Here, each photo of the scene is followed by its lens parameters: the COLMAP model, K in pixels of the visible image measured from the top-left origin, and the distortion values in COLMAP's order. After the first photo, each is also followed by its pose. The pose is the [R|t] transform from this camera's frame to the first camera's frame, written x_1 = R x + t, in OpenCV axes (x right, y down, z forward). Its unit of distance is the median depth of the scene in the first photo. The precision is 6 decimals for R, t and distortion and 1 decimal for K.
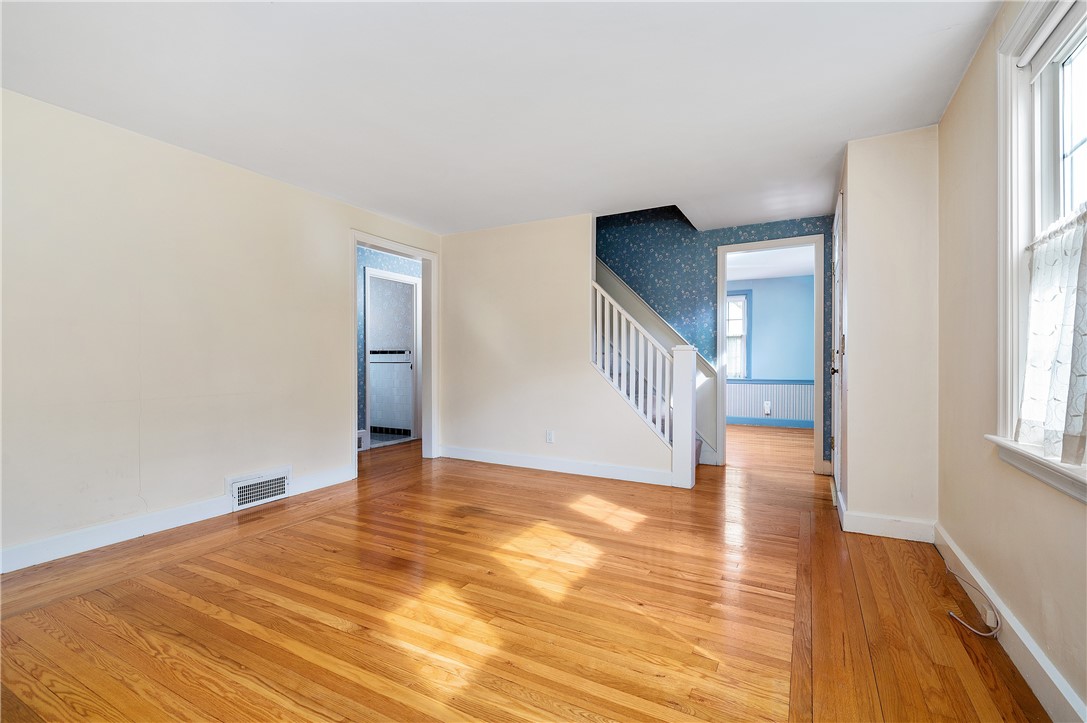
lens RADIAL K [[493.2, 0, 546.3], [0, 493.2, 366.1], [0, 0, 1]] dist [0.007162, 0.000051]
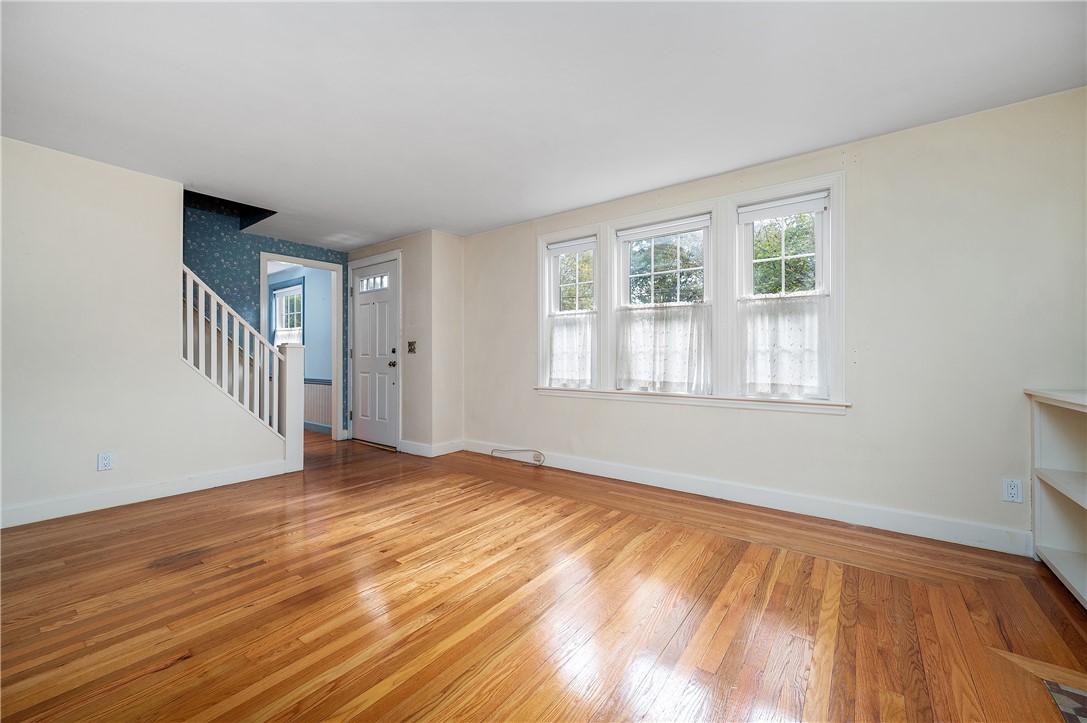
lens RADIAL K [[434.8, 0, 540.4], [0, 434.8, 356.1], [0, 0, 1]] dist [-0.000718, 0.000405]
pose [[0.139780, 0.002523, 0.990179, -0.721319], [0.012884, 0.999907, -0.004367, -0.001087], [-0.990099, 0.013368, 0.139735, 0.369229]]
